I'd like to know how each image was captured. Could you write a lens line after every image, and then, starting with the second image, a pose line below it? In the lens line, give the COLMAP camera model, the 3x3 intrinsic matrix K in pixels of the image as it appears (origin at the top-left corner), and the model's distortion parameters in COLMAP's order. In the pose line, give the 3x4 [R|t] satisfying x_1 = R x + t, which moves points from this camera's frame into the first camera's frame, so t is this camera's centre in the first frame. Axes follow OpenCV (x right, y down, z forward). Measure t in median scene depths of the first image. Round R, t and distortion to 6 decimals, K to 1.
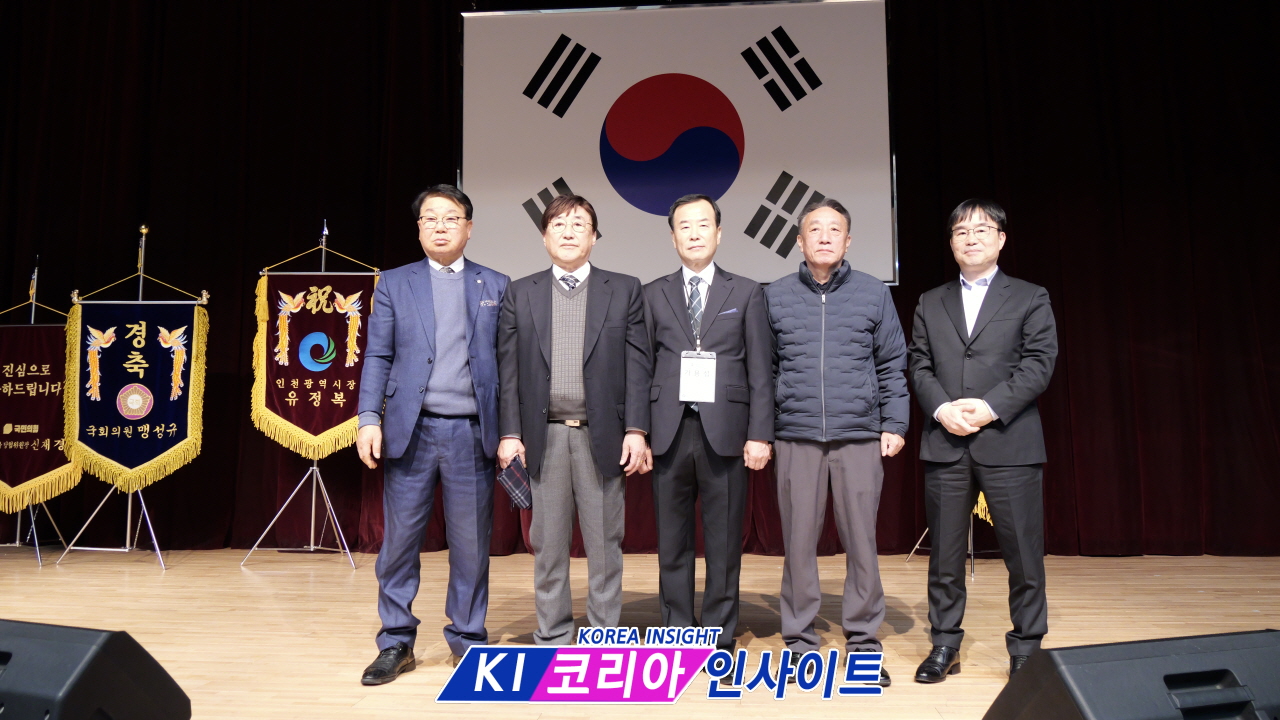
lens RADIAL K [[1183.0, 0, 655.8], [0, 1183.0, 364.2], [0, 0, 1]] dist [-0.037256, 0.000000]
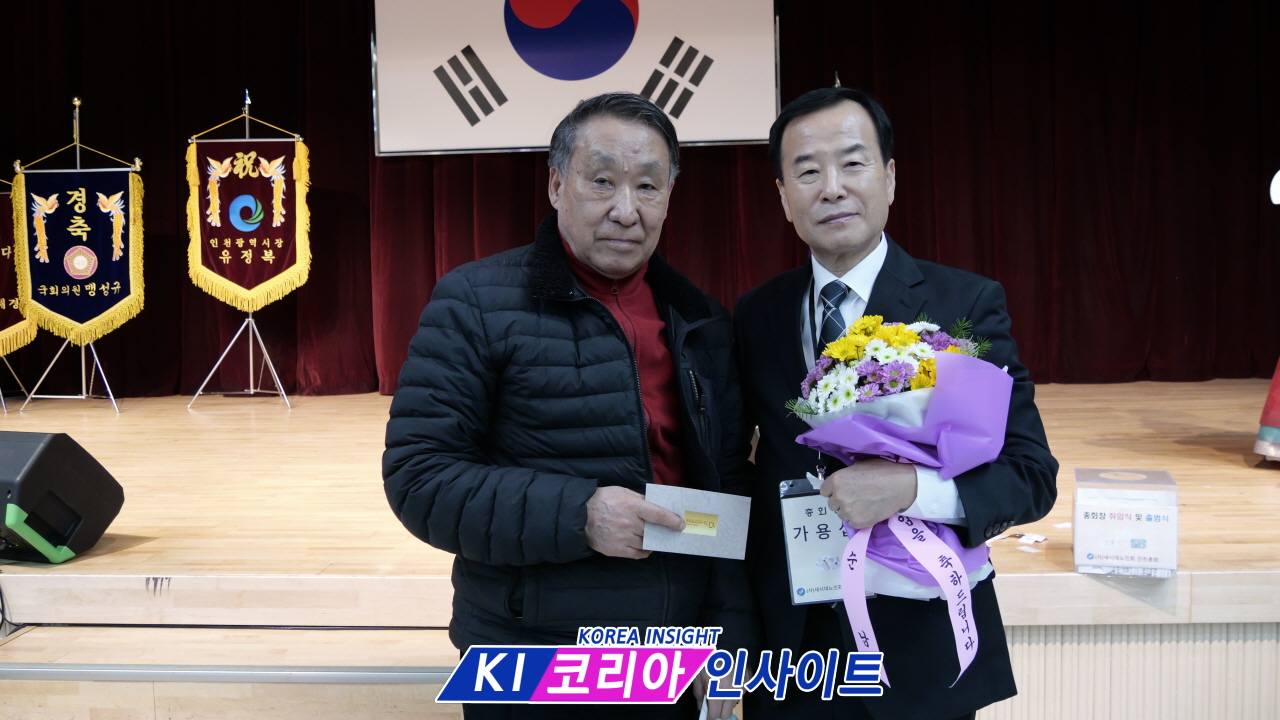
lens RADIAL K [[1183.0, 0, 666.9], [0, 1183.0, 382.1], [0, 0, 1]] dist [-0.037256, 0.000000]
pose [[0.999311, -0.019484, 0.031588, 0.064649], [0.014996, 0.990516, 0.136579, 0.001300], [-0.033949, -0.136011, 0.990125, -0.112409]]
